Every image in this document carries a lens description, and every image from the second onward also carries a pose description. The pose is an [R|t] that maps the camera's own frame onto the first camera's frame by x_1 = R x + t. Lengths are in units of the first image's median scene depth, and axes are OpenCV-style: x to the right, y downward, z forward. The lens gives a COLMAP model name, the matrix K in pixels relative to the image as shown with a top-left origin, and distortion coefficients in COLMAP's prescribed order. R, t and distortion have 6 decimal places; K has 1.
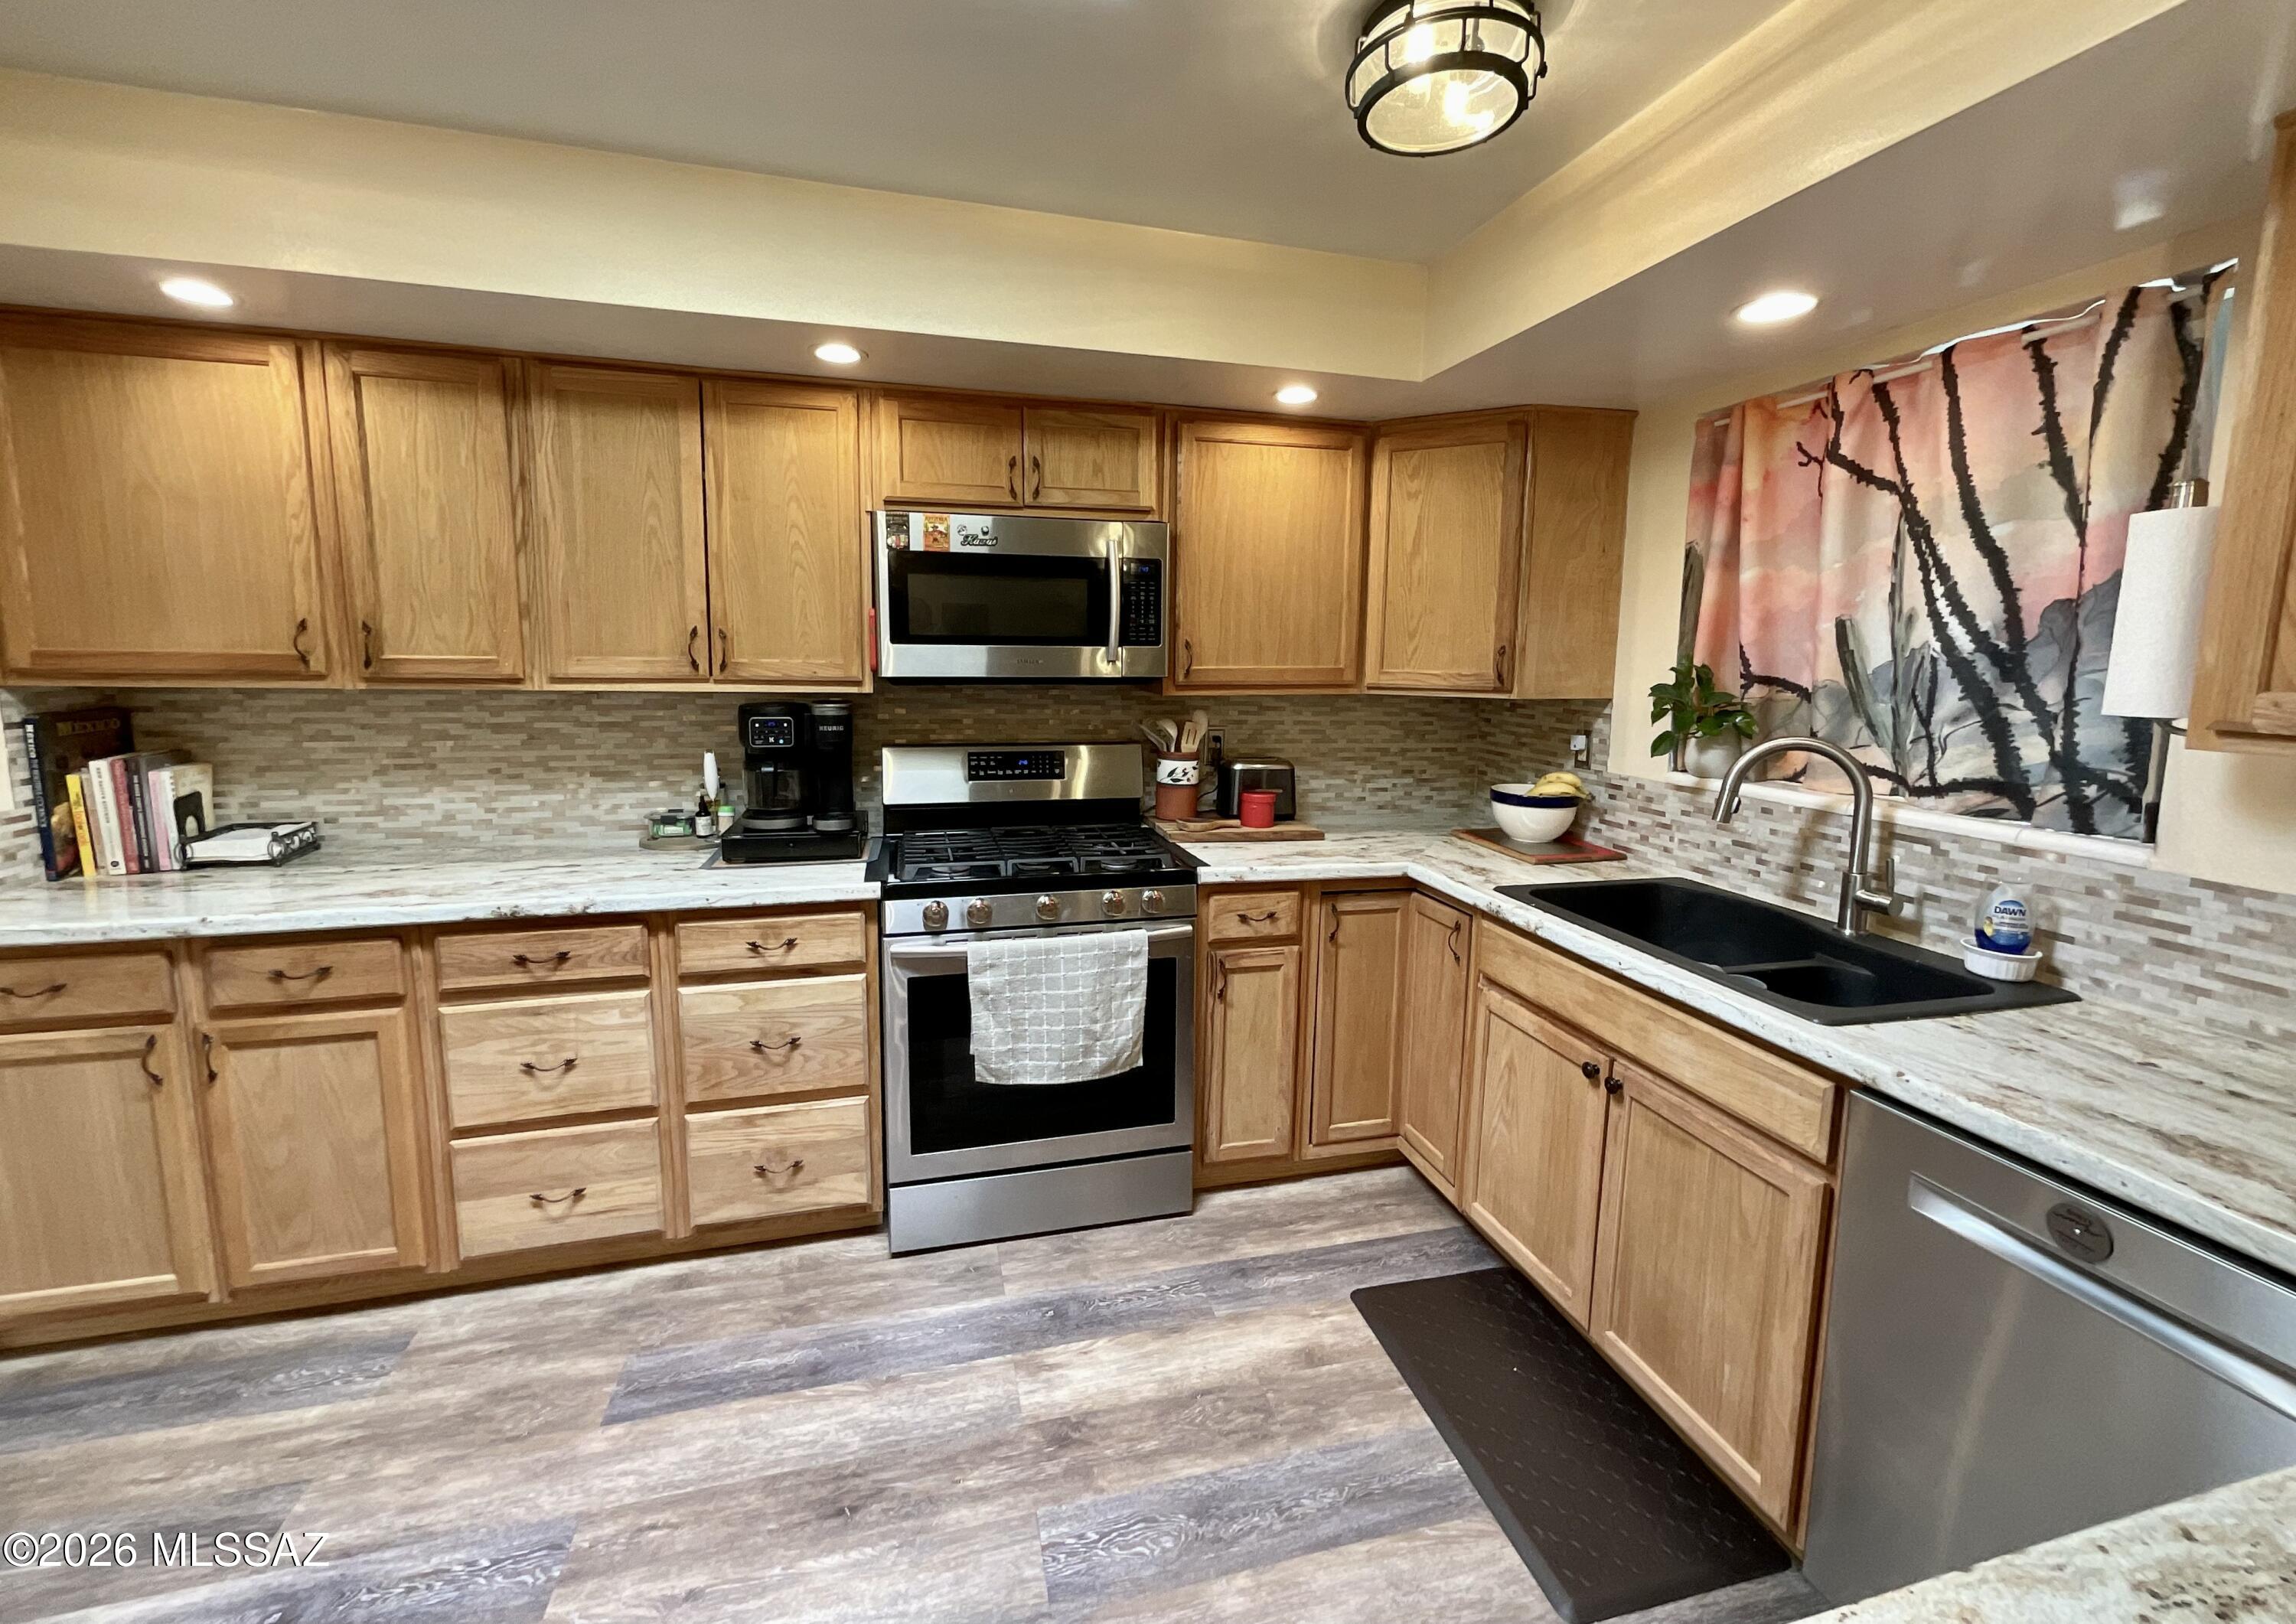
lens RADIAL K [[928.0, 0, 1149.0], [0, 928.0, 764.4], [0, 0, 1]] dist [-0.002112, 0.001090]
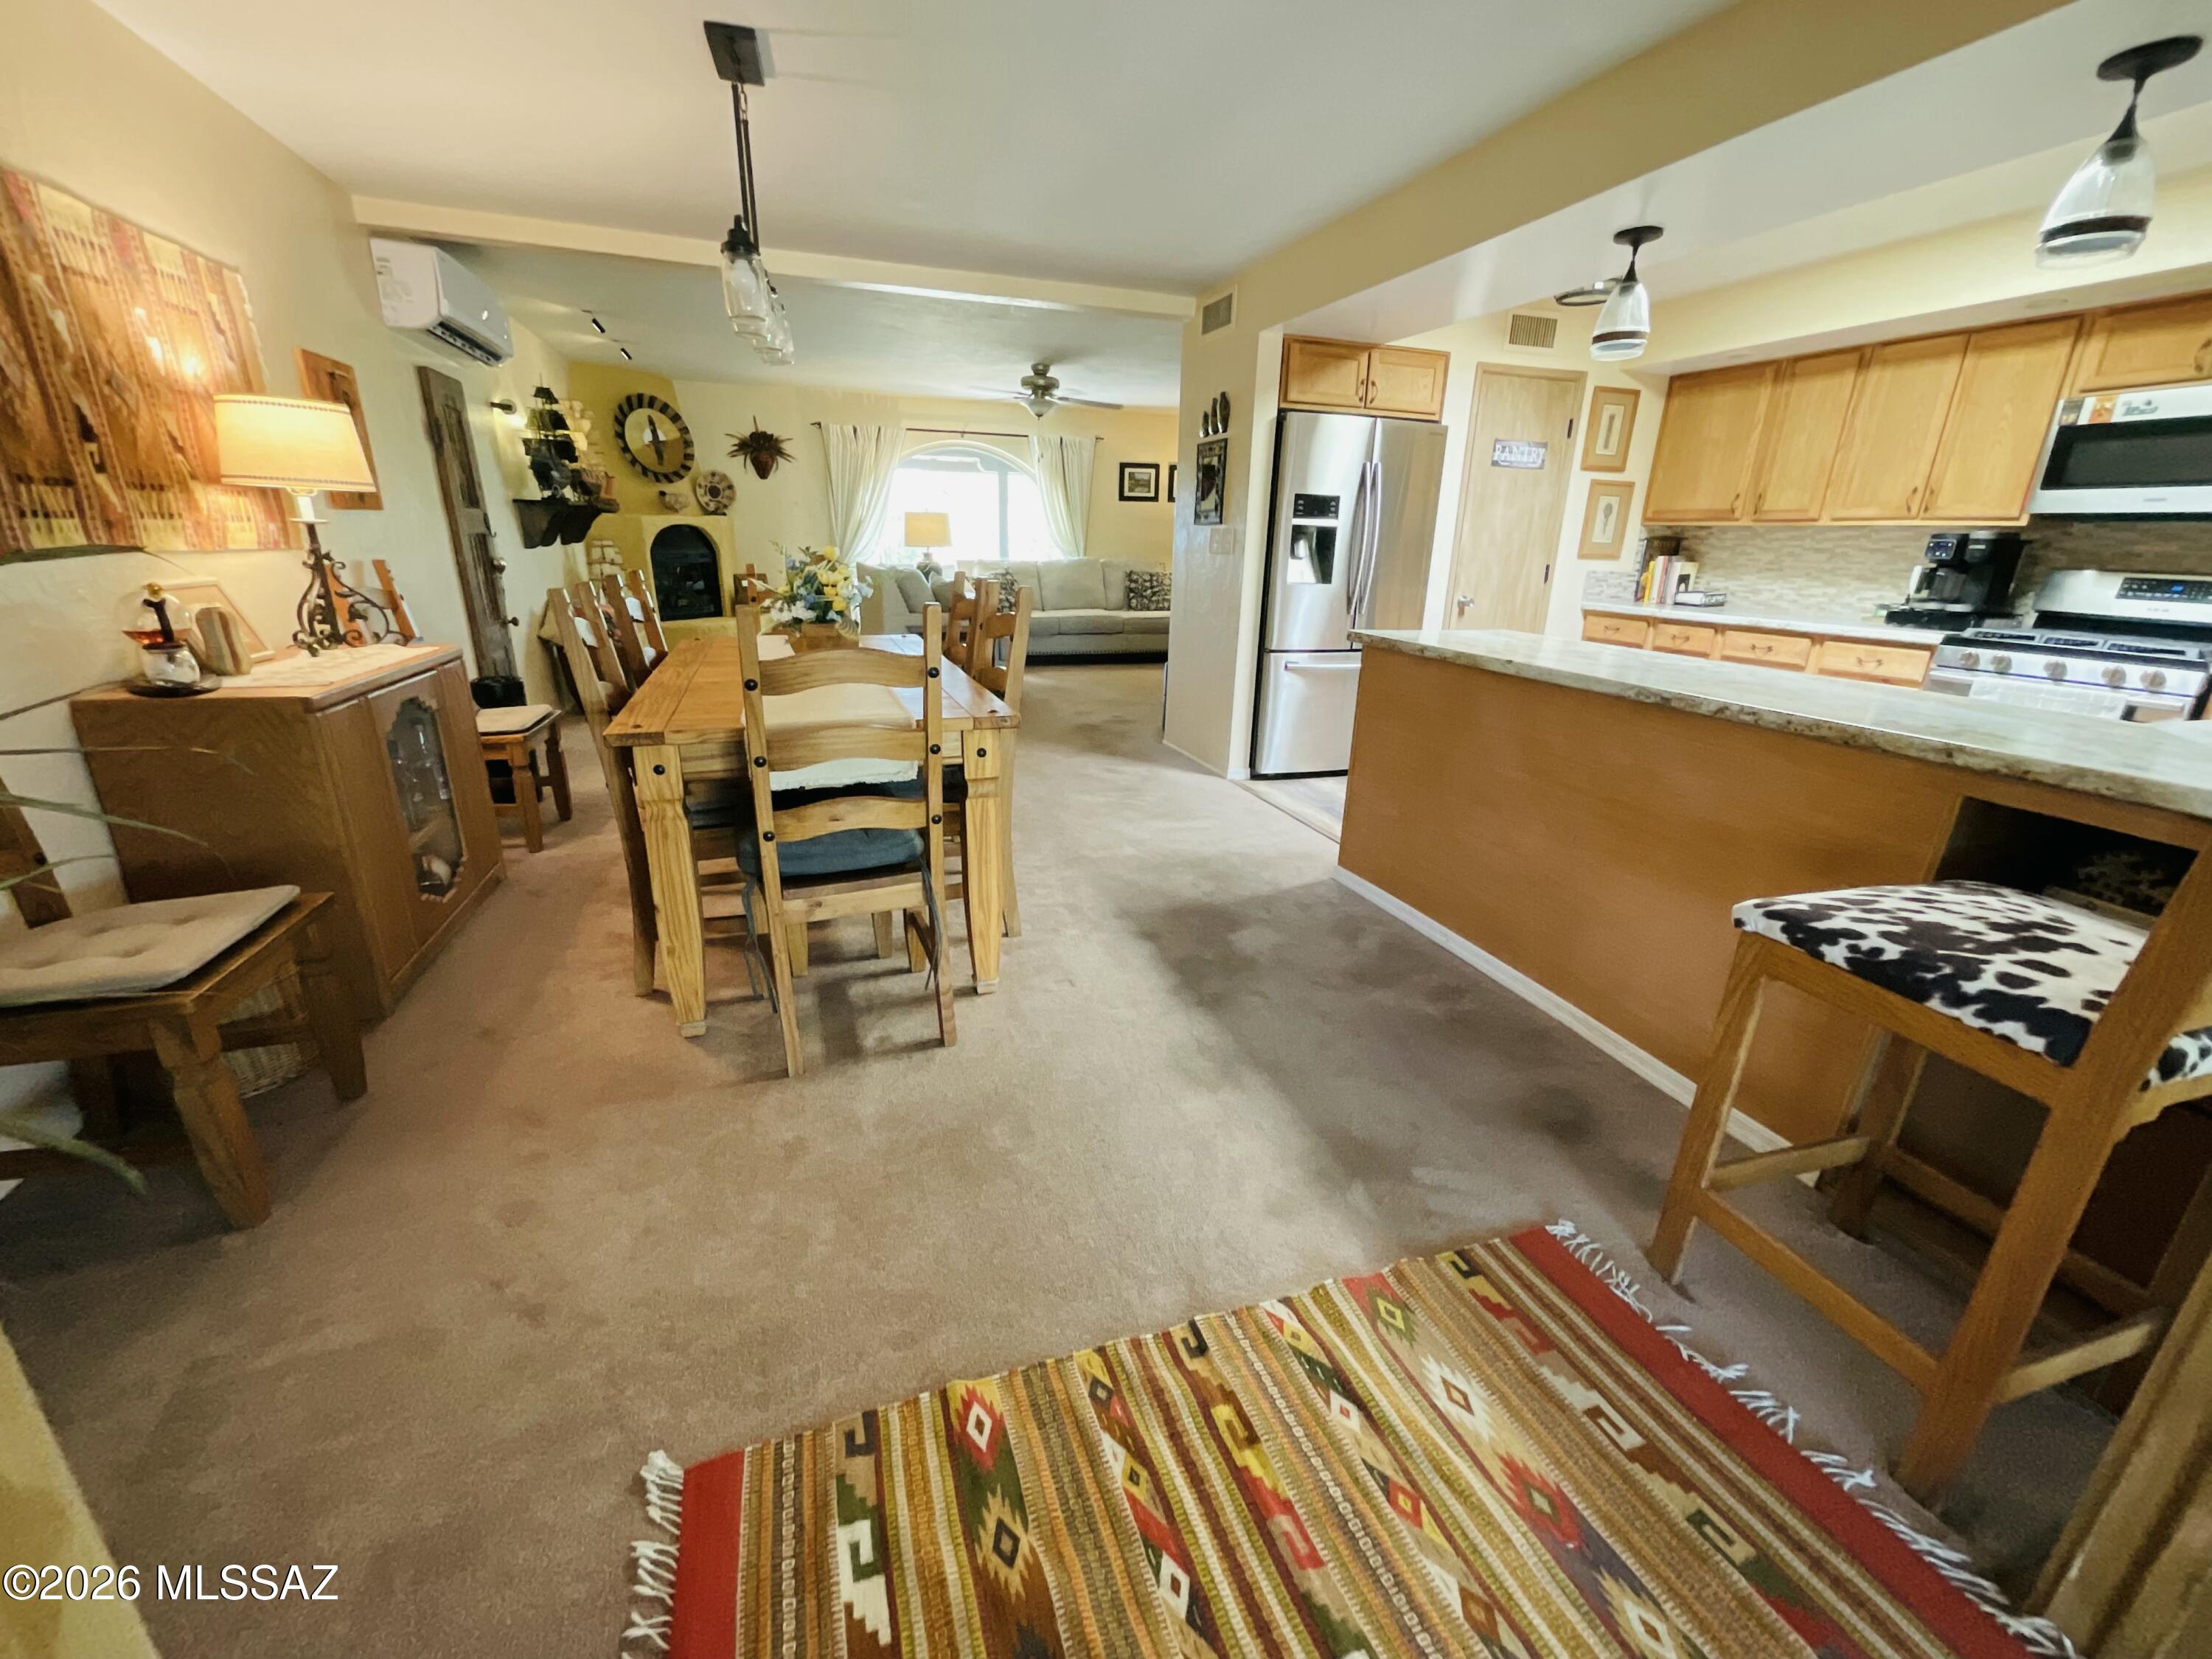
lens RADIAL K [[889.6, 0, 1103.5], [0, 889.6, 828.8], [0, 0, 1]] dist [-0.006302, 0.002430]
pose [[0.075069, 0.299766, -0.951055, 1.315134], [-0.143771, 0.947034, 0.287151, 0.227611], [0.986760, 0.115178, 0.114190, -0.717022]]
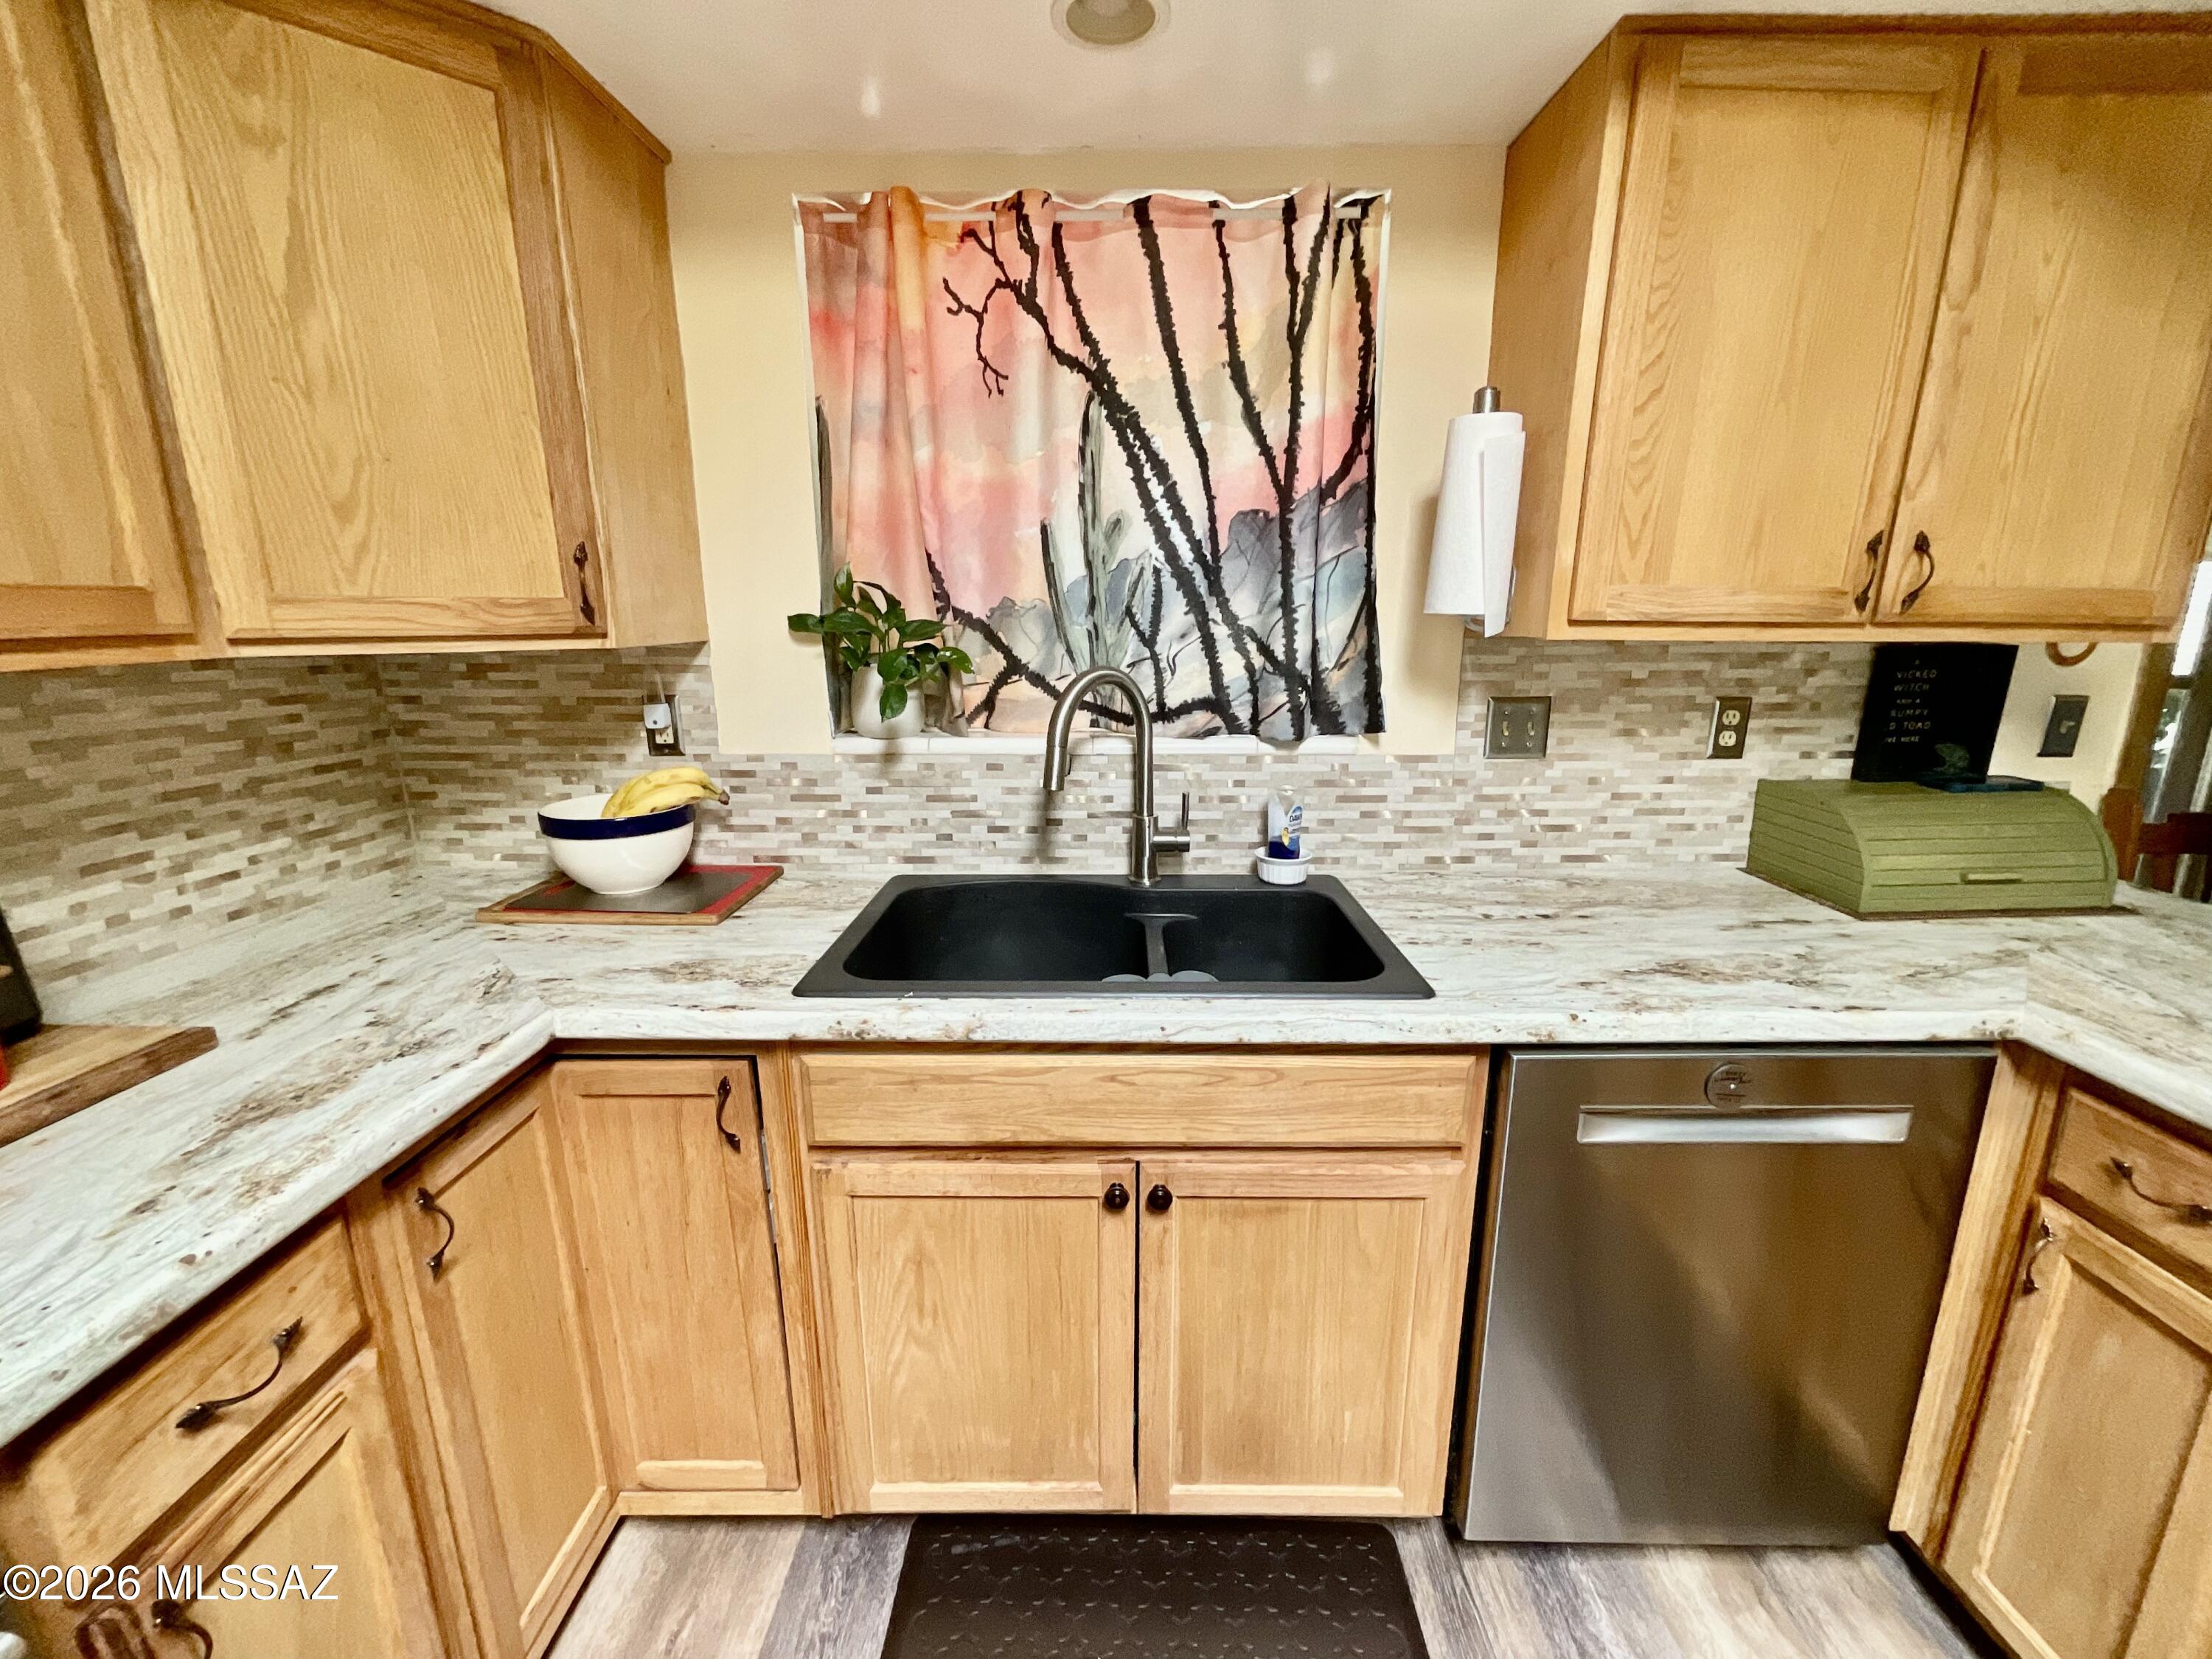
lens RADIAL K [[889.6, 0, 1092.3], [0, 889.6, 832.9], [0, 0, 1]] dist [-0.006302, 0.002430]
pose [[0.267780, -0.242461, 0.932474, -0.049880], [0.124379, 0.968419, 0.216089, -0.052368], [-0.955418, 0.058116, 0.289480, 0.714204]]
